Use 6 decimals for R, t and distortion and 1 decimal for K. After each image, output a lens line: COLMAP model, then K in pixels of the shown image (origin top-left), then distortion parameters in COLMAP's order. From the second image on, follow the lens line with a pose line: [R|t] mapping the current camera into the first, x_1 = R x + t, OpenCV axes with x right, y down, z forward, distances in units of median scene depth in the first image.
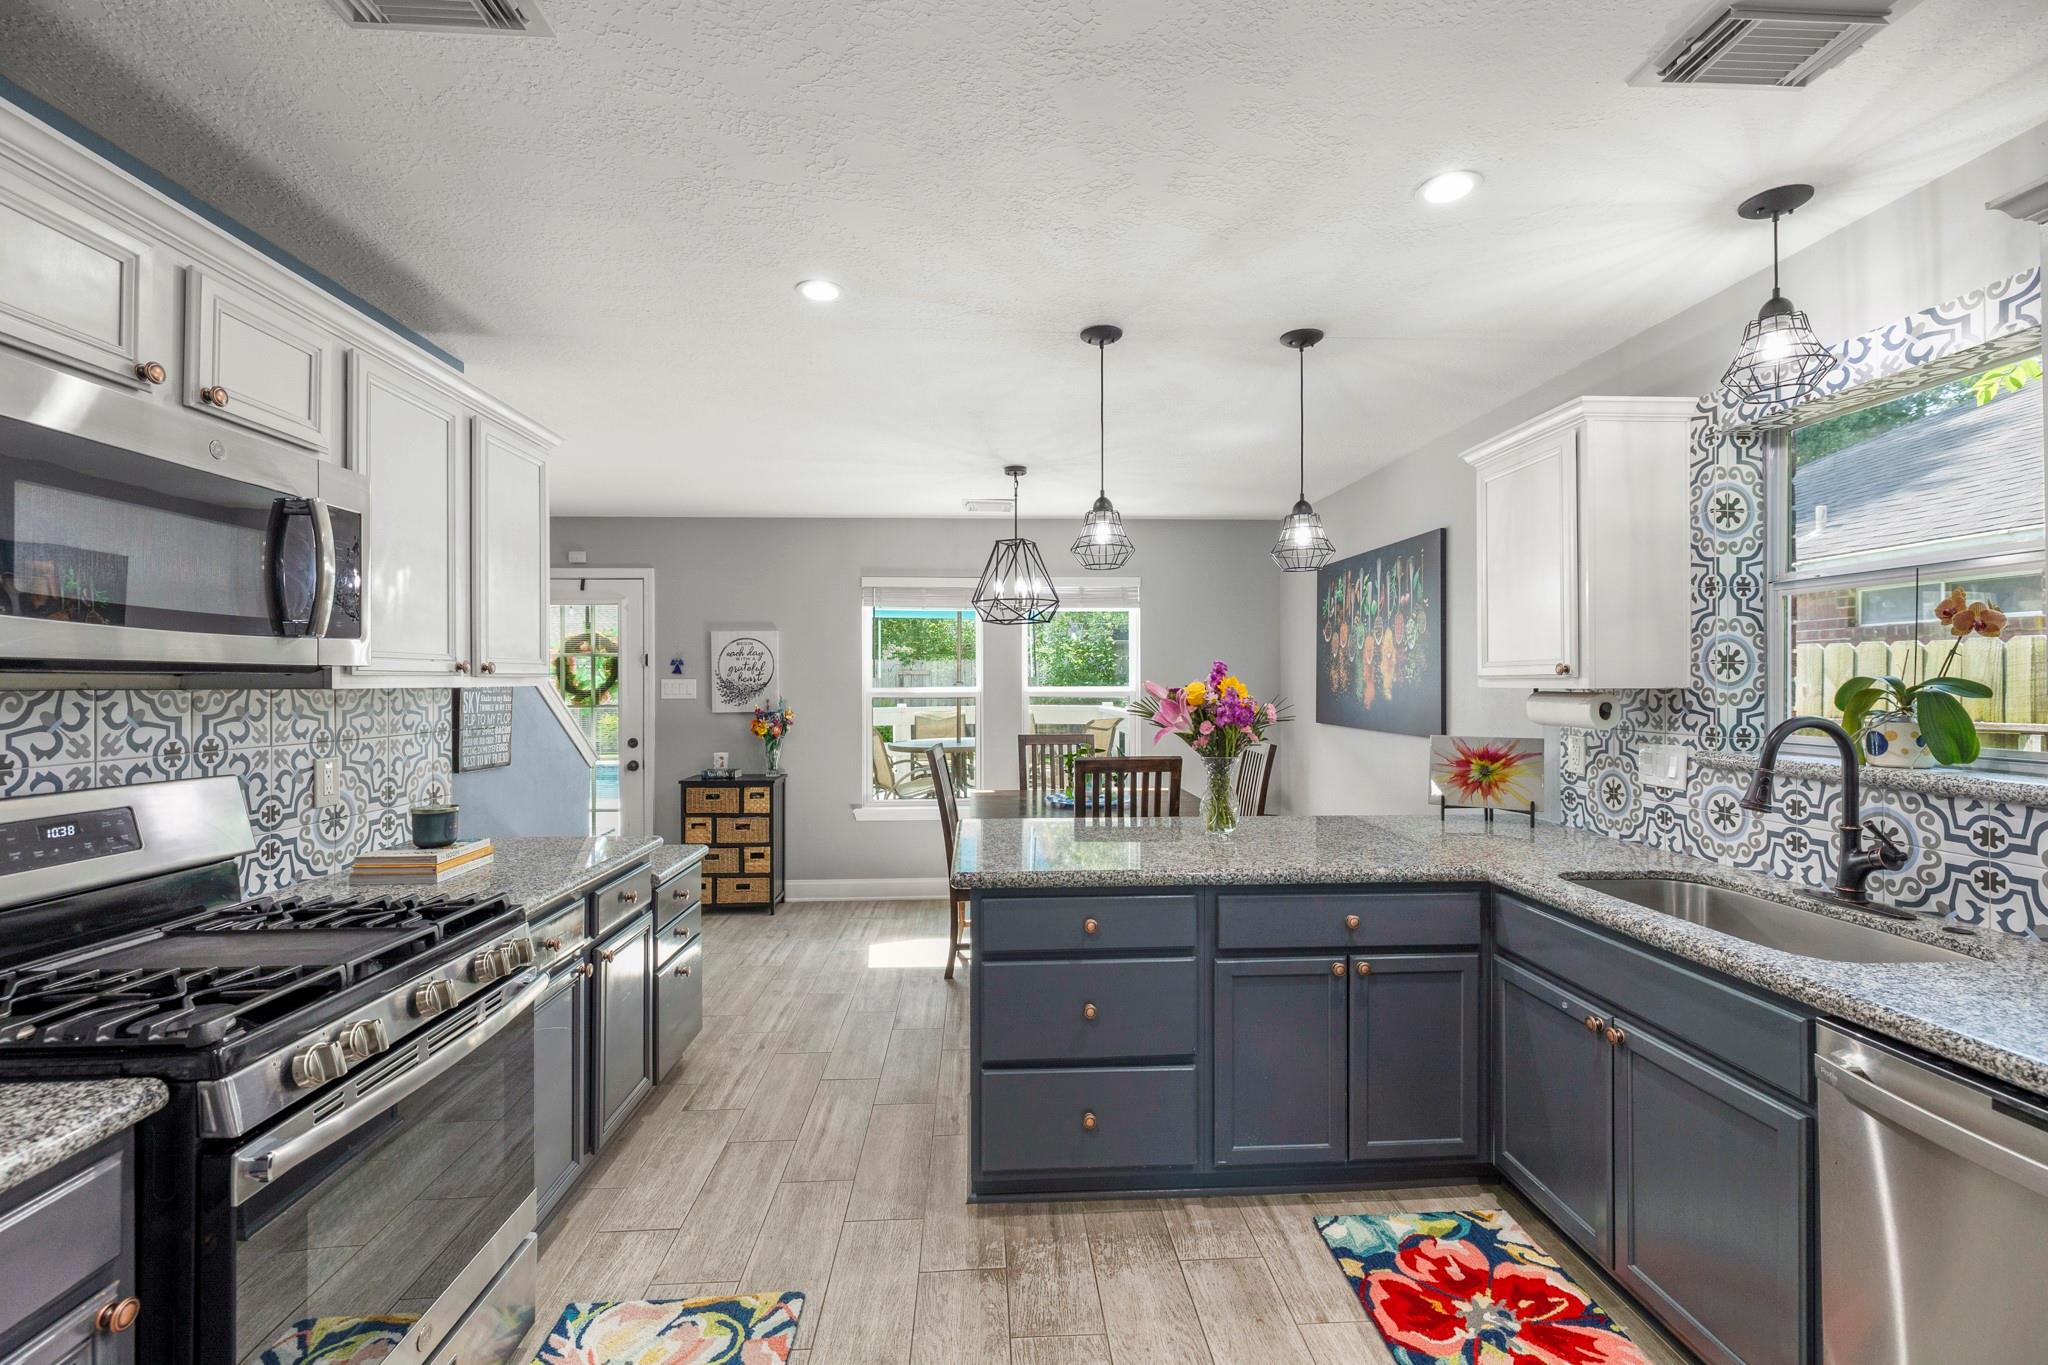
lens RADIAL K [[869.8, 0, 1029.9], [0, 869.8, 680.9], [0, 0, 1]] dist [0.001344, 0.000010]
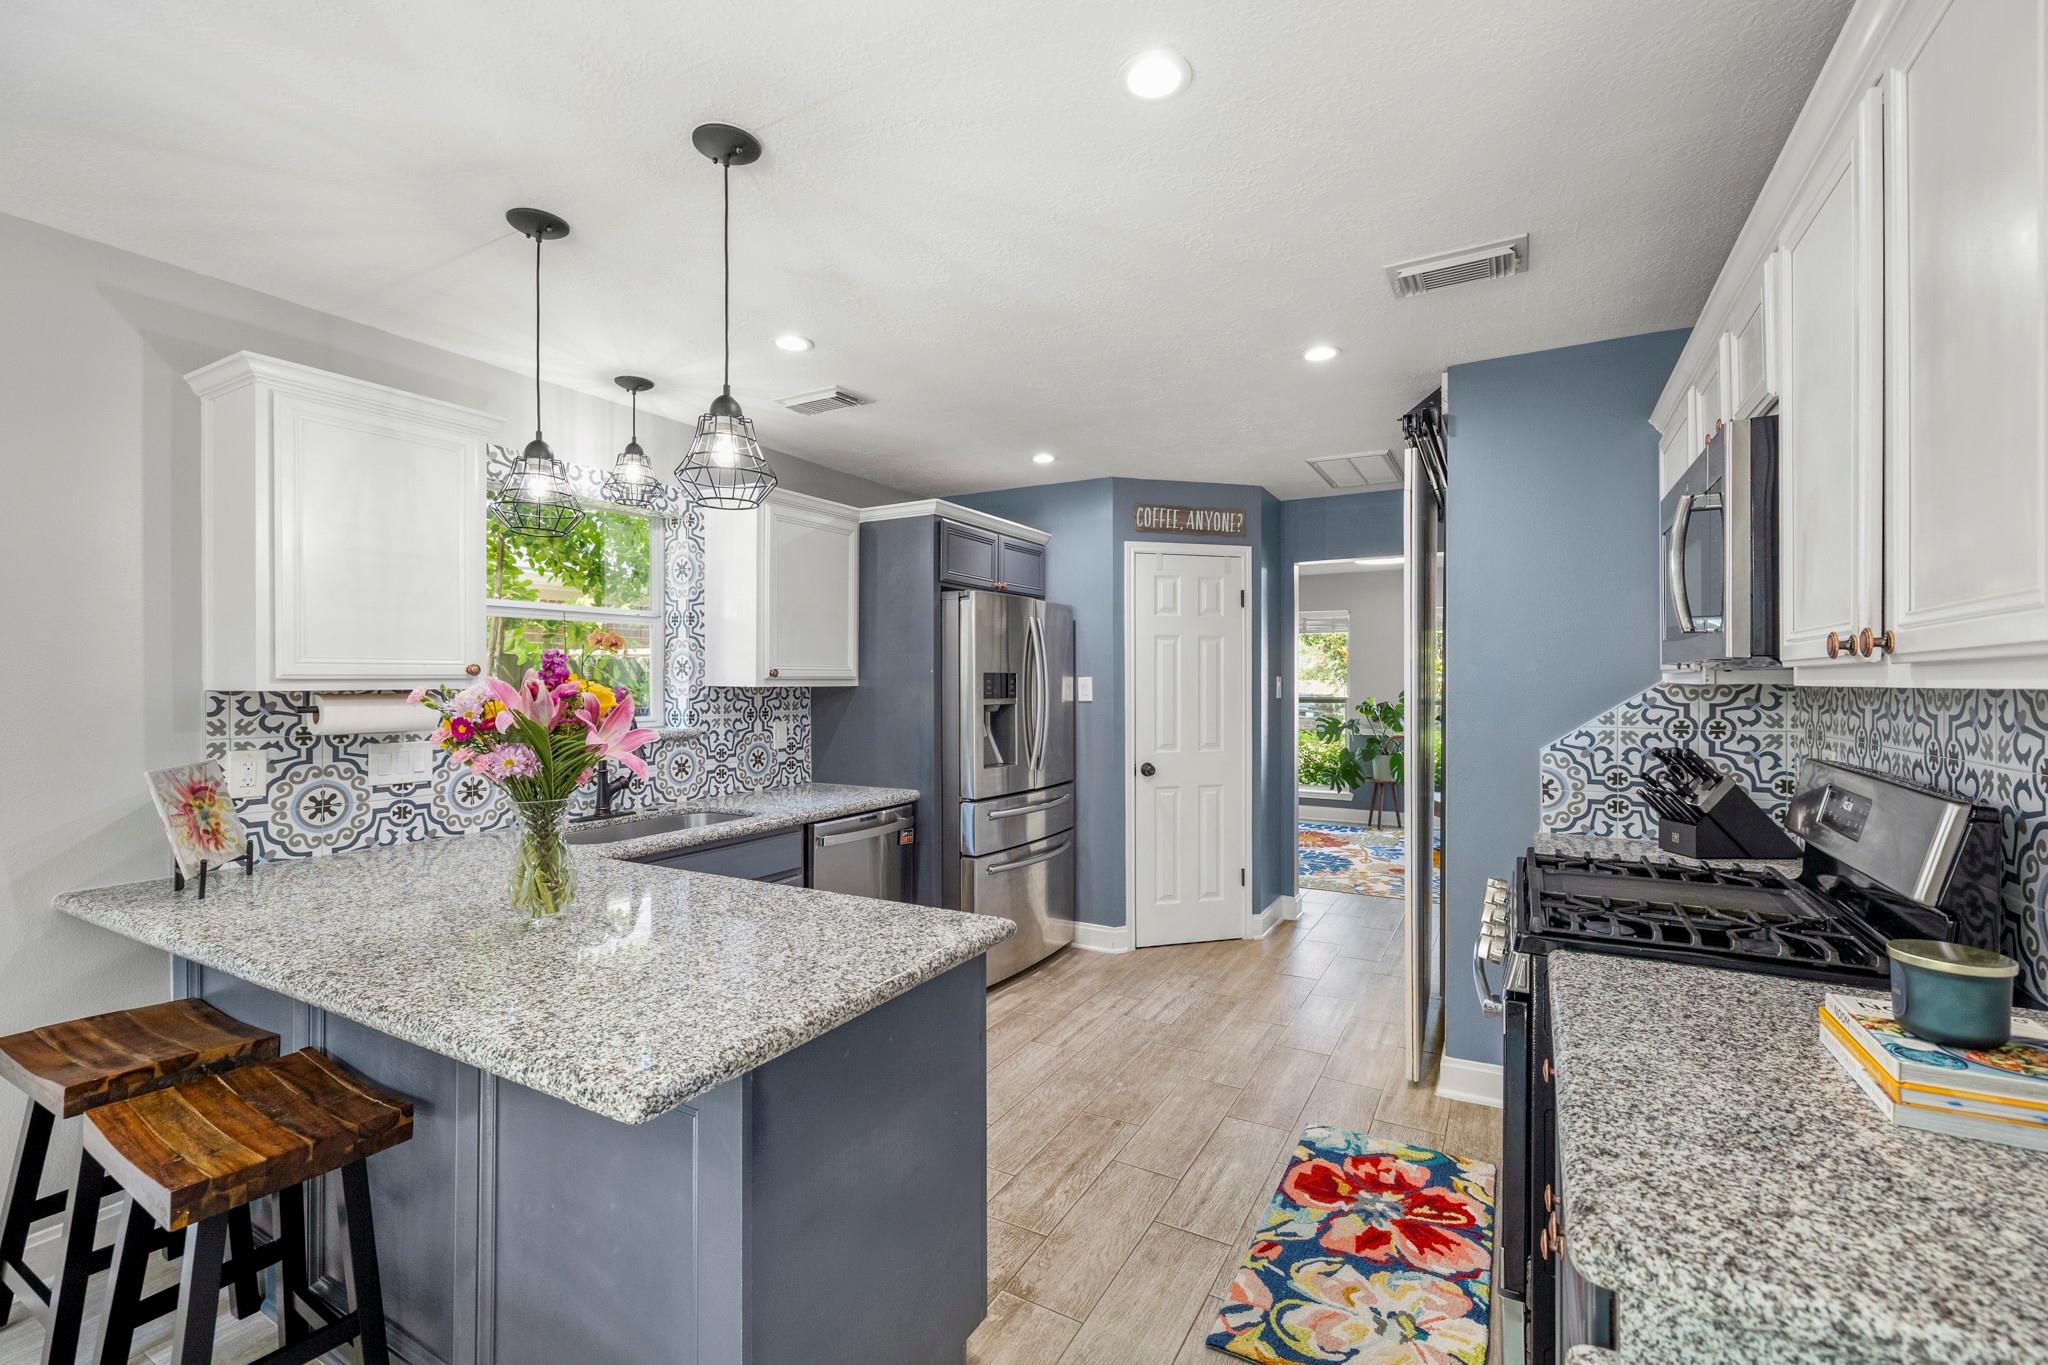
lens RADIAL K [[869.8, 0, 1029.9], [0, 869.8, 680.9], [0, 0, 1]] dist [0.001344, 0.000010]
pose [[-0.839070, 0.005603, 0.543995, -0.495493], [0.005725, 0.999983, -0.001468, 0.005258], [-0.543994, 0.001883, -0.839087, 1.535154]]
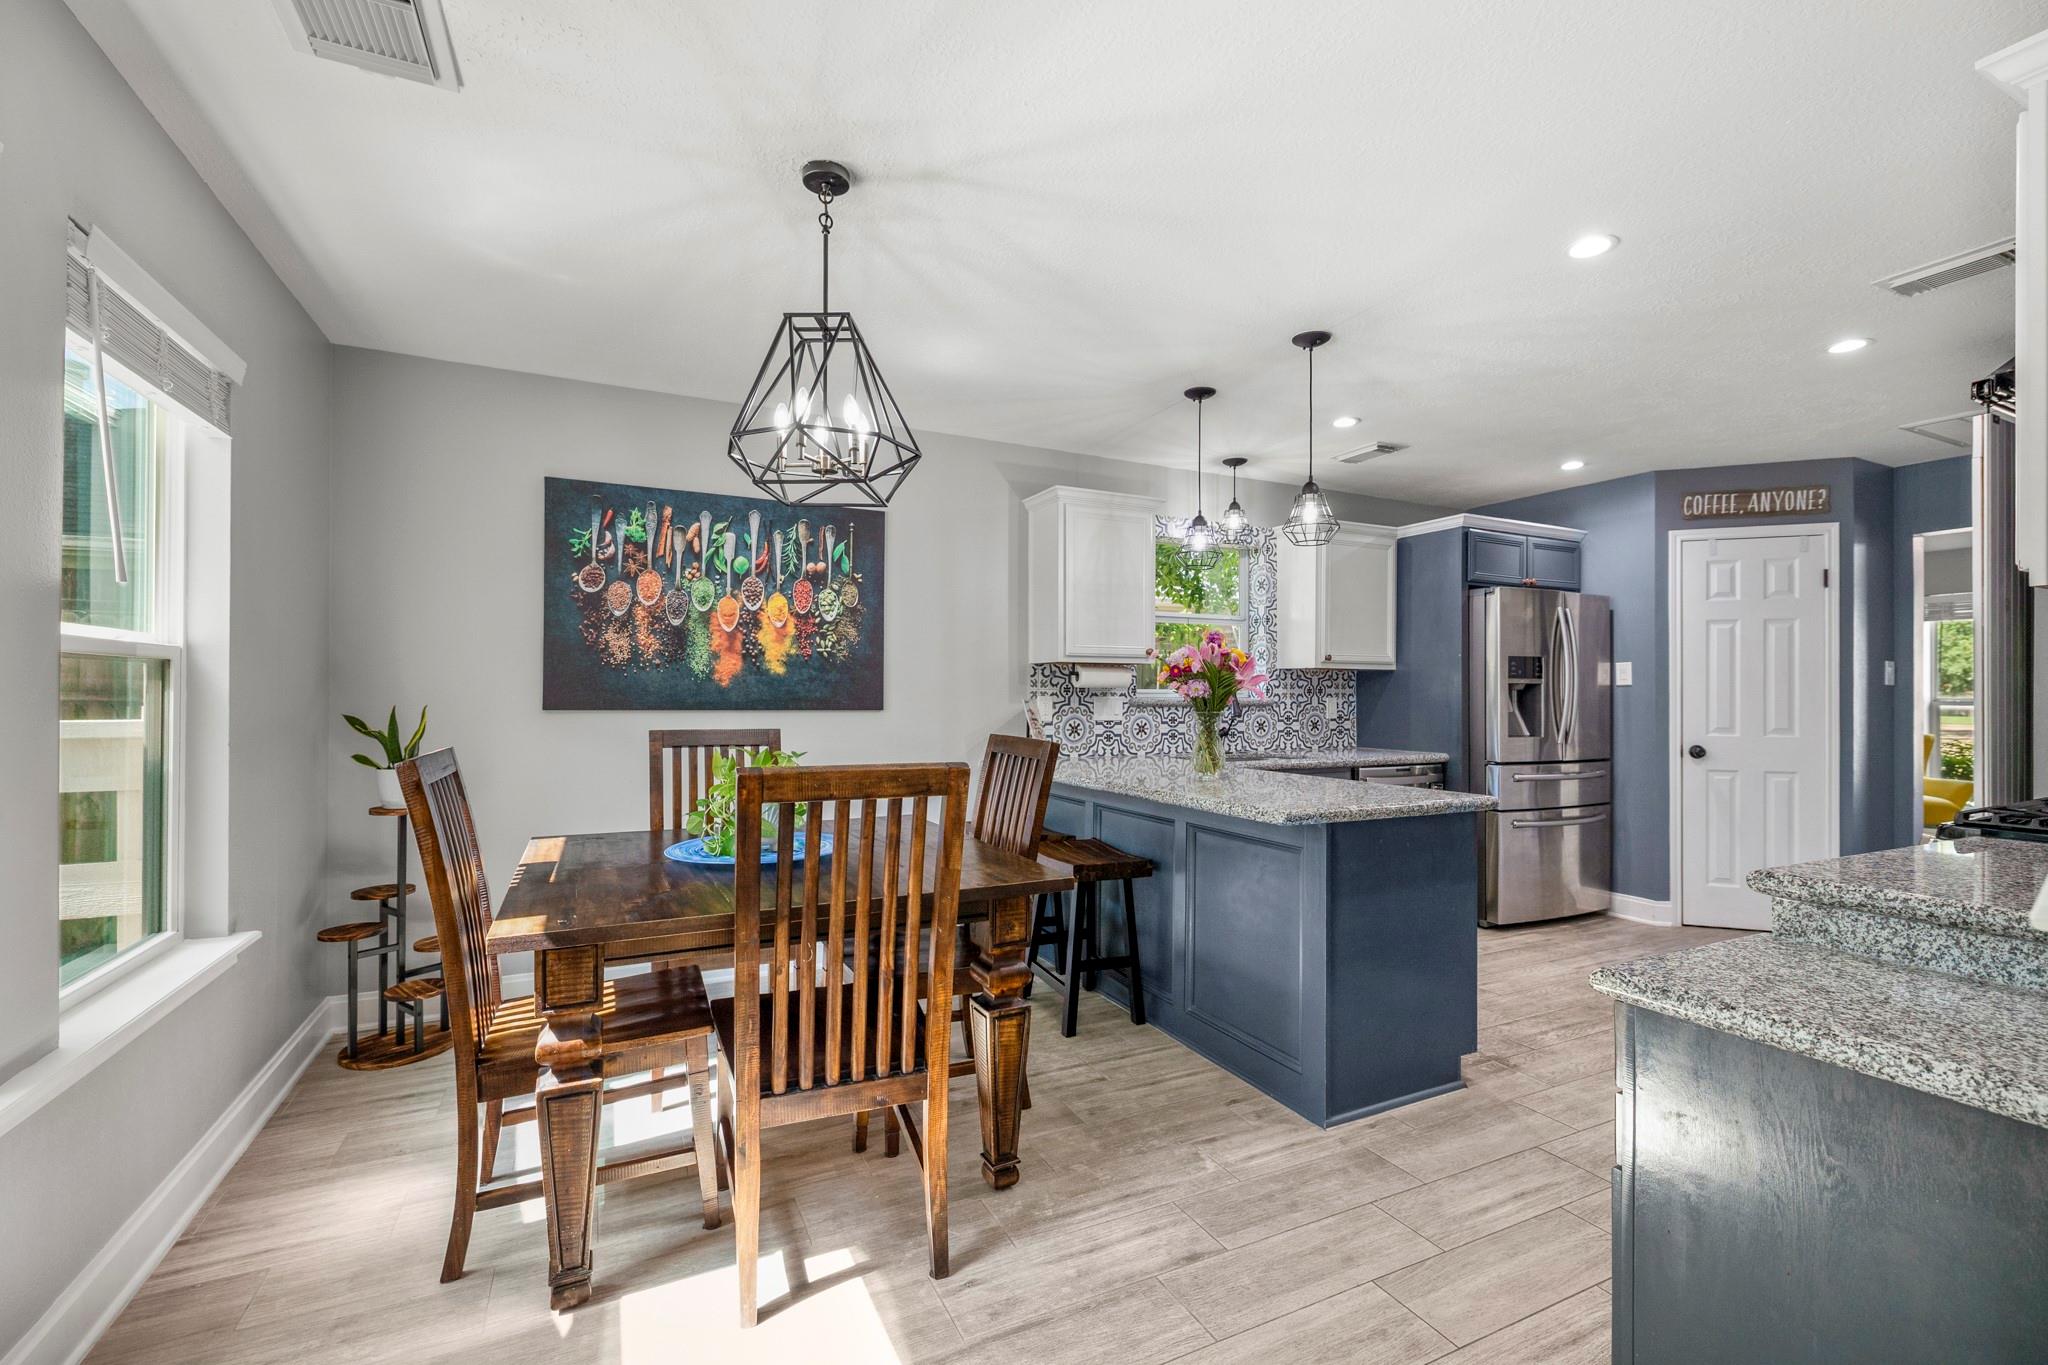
lens RADIAL K [[871.4, 0, 1029.5], [0, 871.4, 689.3], [0, 0, 1]] dist [-0.001300, -0.000095]
pose [[-0.385250, 0.008655, 0.922772, -0.891557], [-0.002288, 0.999944, -0.010335, 0.080482], [-0.922810, -0.006093, -0.385208, 1.920285]]
